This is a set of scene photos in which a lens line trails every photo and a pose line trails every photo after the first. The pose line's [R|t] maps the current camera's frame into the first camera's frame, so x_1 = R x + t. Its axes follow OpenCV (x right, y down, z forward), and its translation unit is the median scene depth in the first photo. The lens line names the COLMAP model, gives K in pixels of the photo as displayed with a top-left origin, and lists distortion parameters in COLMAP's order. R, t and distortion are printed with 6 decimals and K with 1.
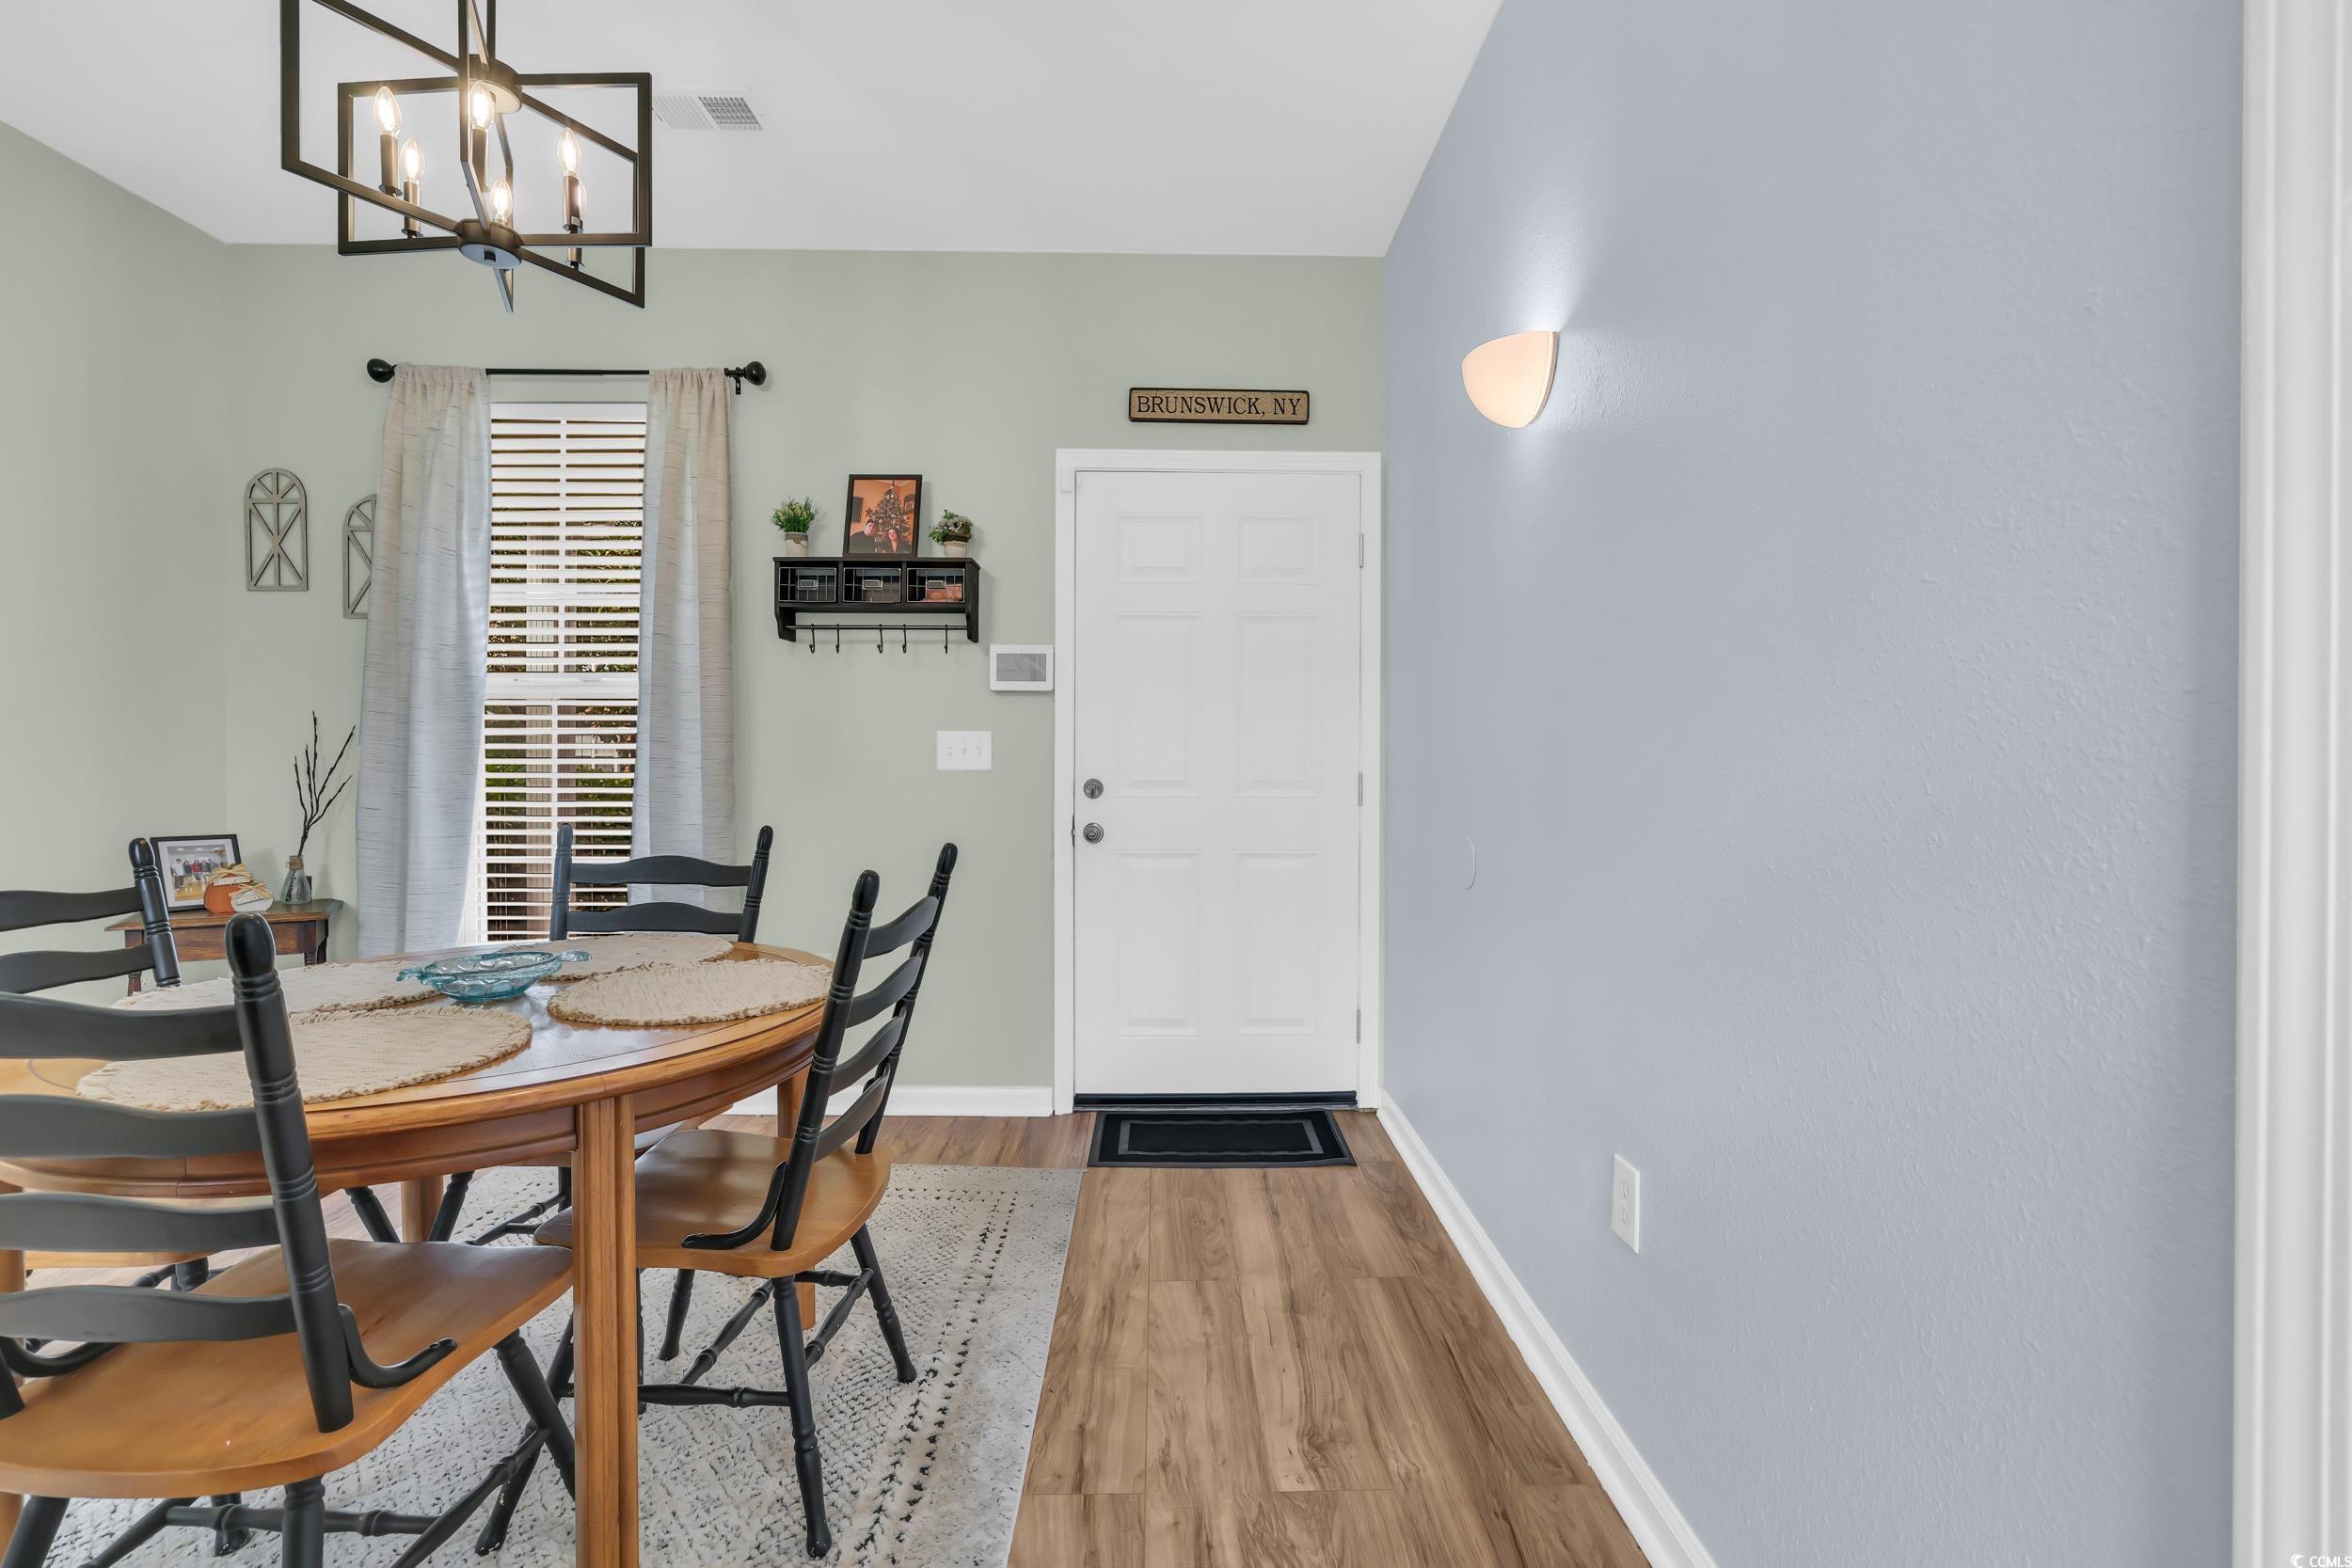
lens RADIAL K [[1005.5, 0, 1172.7], [0, 1005.5, 763.7], [0, 0, 1]] dist [-0.055133, 0.020691]
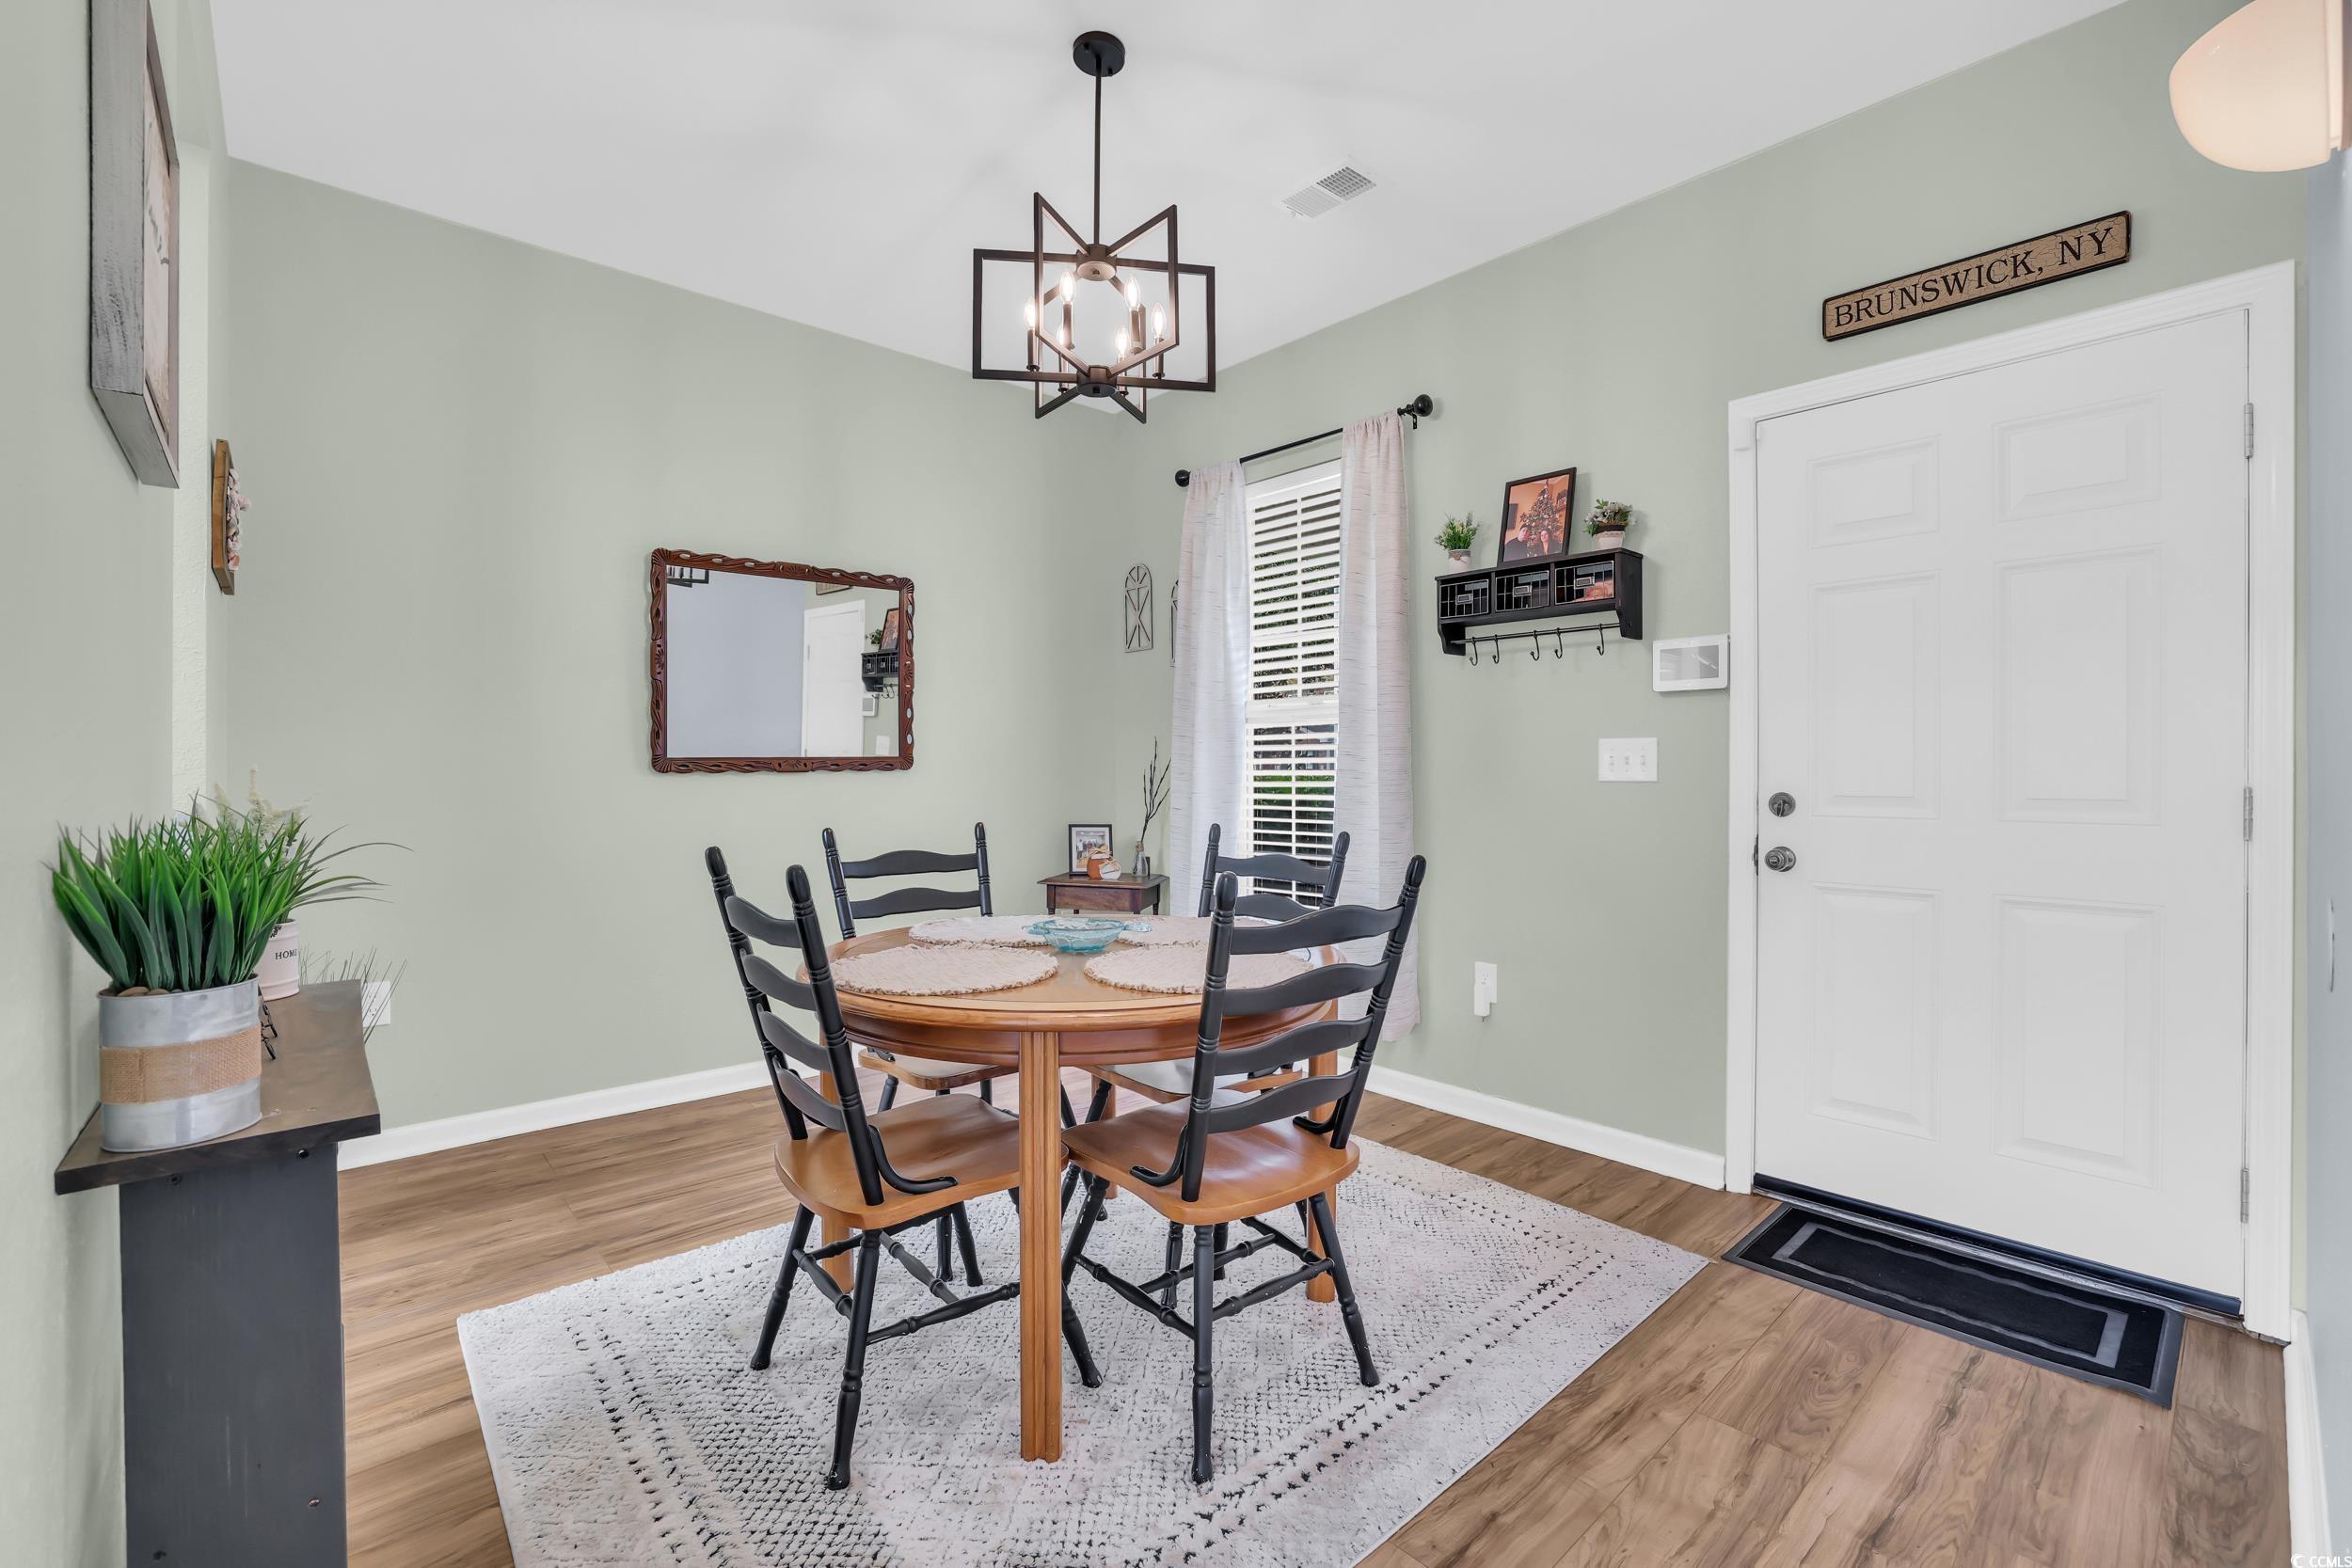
lens RADIAL K [[1001.6, 0, 1179.4], [0, 1001.6, 772.1], [0, 0, 1]] dist [-0.054891, 0.019073]
pose [[0.654180, -0.002796, -0.756333, 0.211969], [0.000458, 0.999994, -0.003300, 0.000705], [0.756338, 0.001812, 0.654178, 0.111037]]
